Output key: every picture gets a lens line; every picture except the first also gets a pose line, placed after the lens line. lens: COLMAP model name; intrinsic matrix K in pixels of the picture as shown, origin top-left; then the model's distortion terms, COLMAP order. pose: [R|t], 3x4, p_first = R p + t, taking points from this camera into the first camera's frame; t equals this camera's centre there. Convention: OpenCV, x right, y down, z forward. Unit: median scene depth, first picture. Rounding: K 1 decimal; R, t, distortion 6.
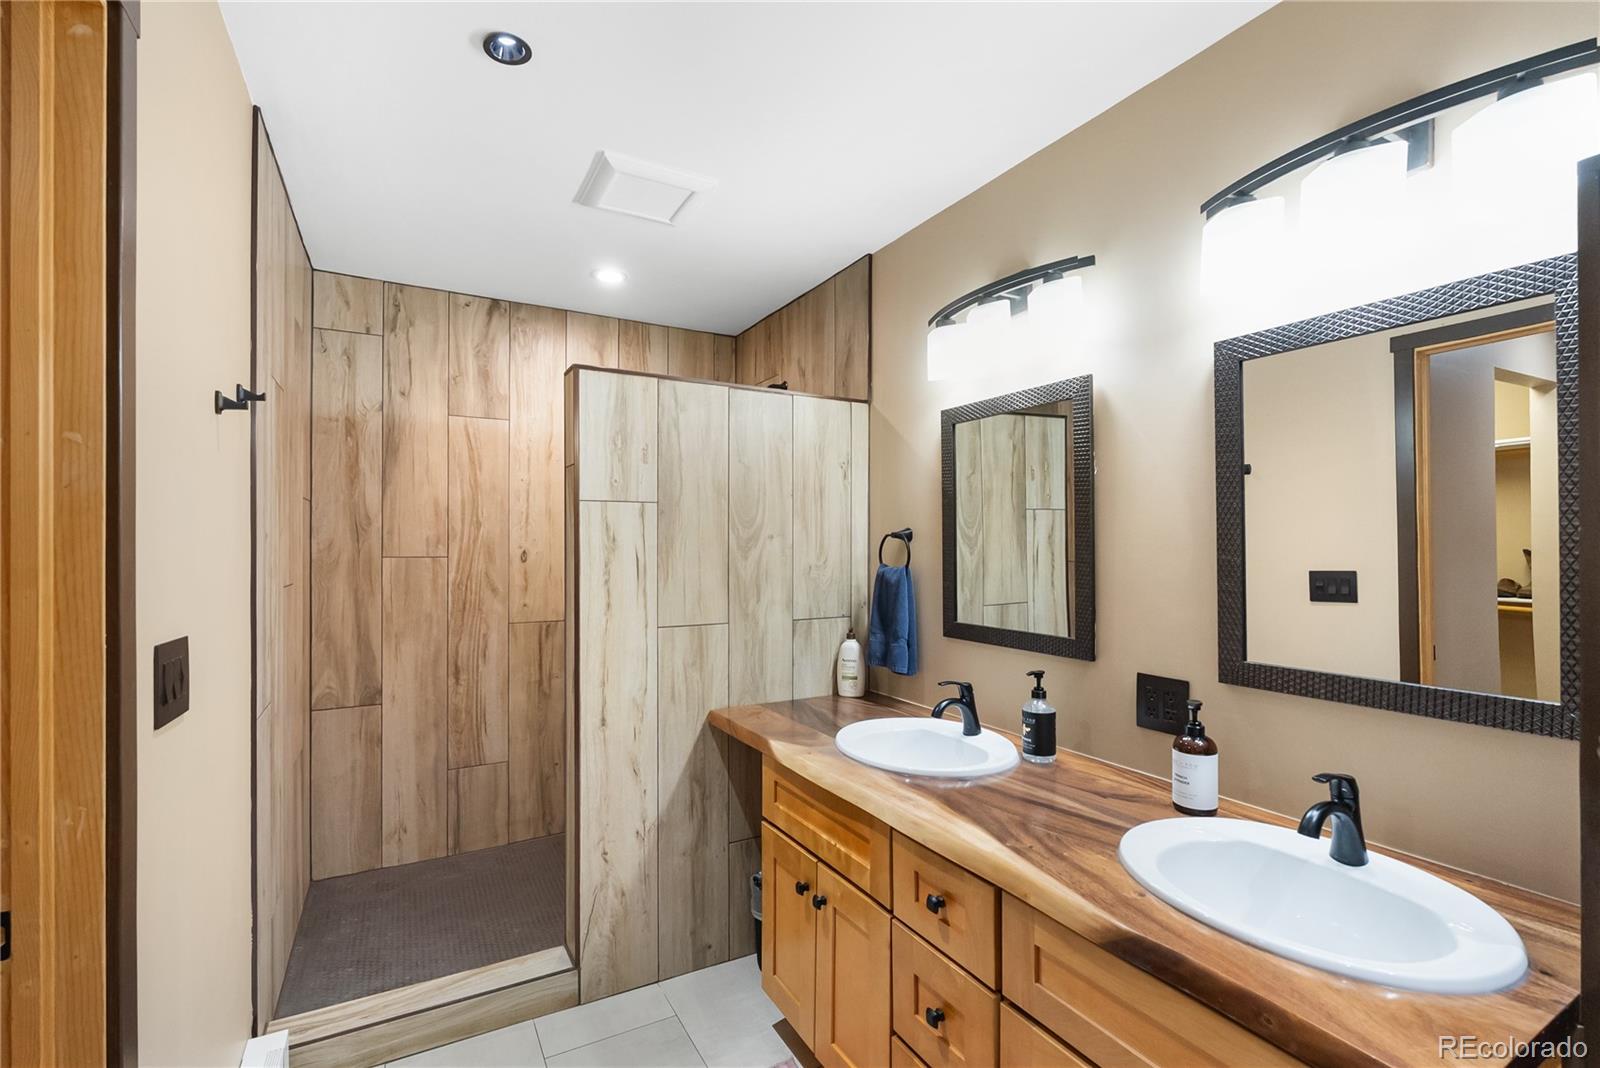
lens RADIAL K [[711.1, 0, 807.3], [0, 711.1, 556.1], [0, 0, 1]] dist [-0.008334, 0.001024]
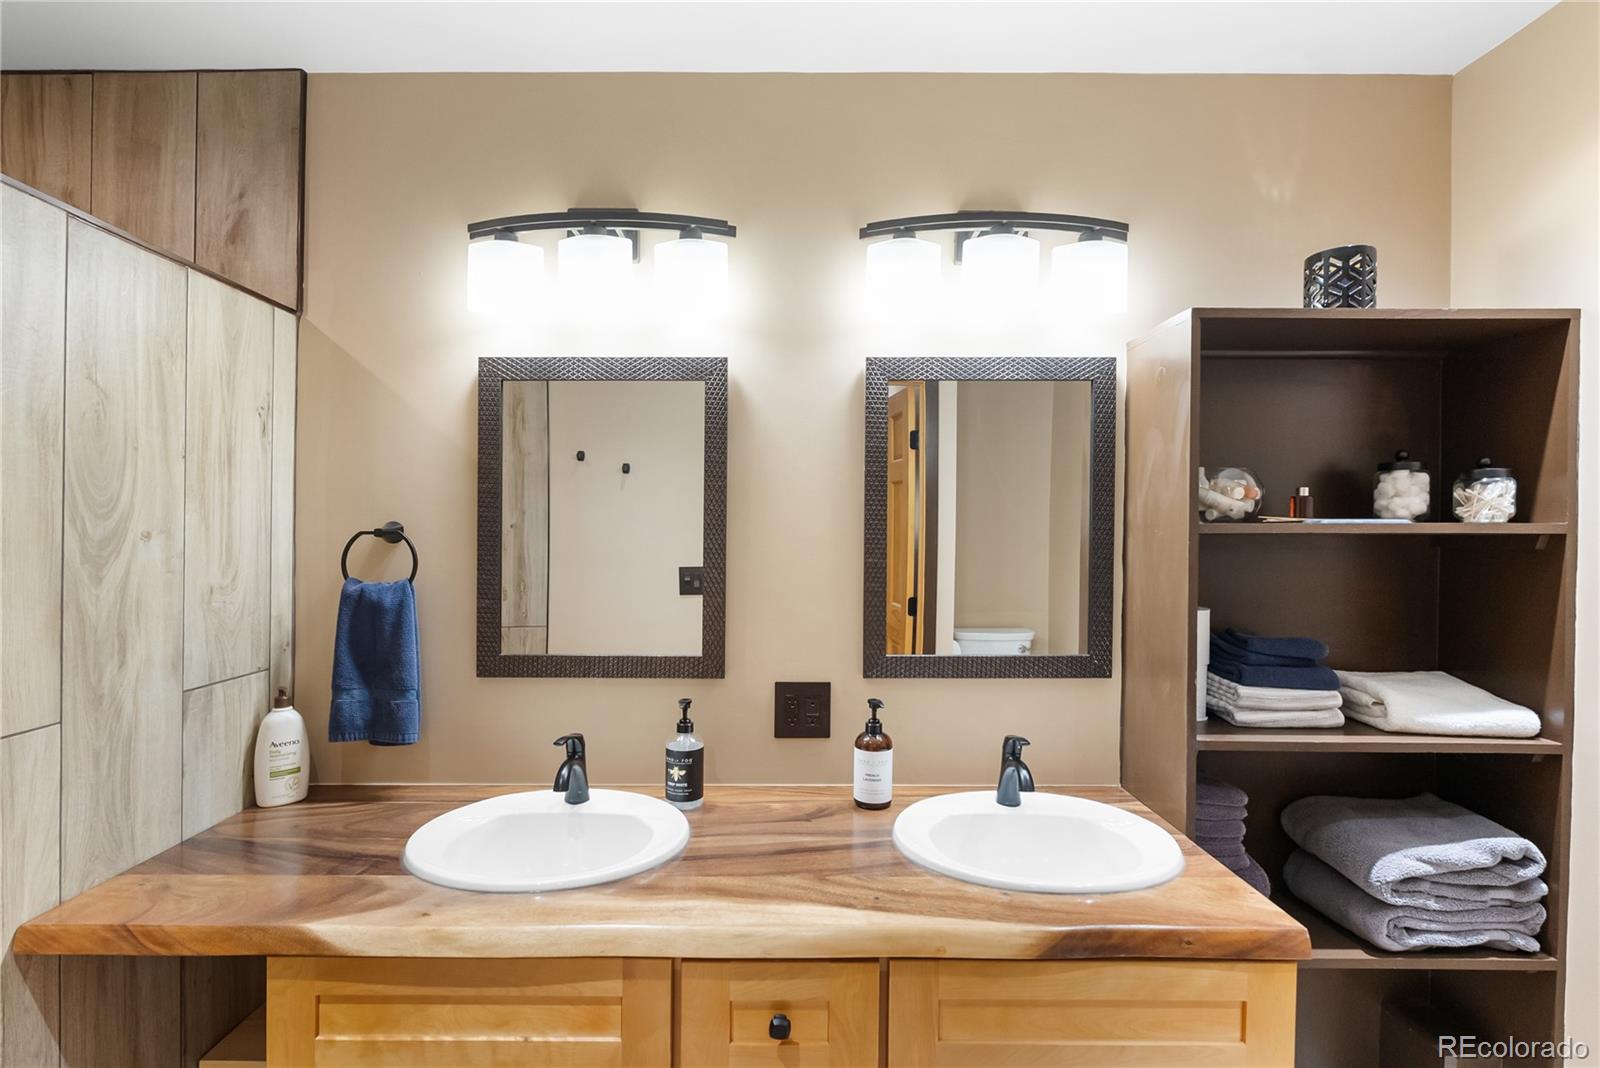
lens RADIAL K [[780.2, 0, 790.0], [0, 780.2, 543.2], [0, 0, 1]] dist [-0.007116, 0.001710]
pose [[0.495825, -0.010602, 0.868358, -0.348205], [0.010155, 0.999928, 0.006411, -0.023449], [-0.868363, 0.005639, 0.495897, 0.370901]]
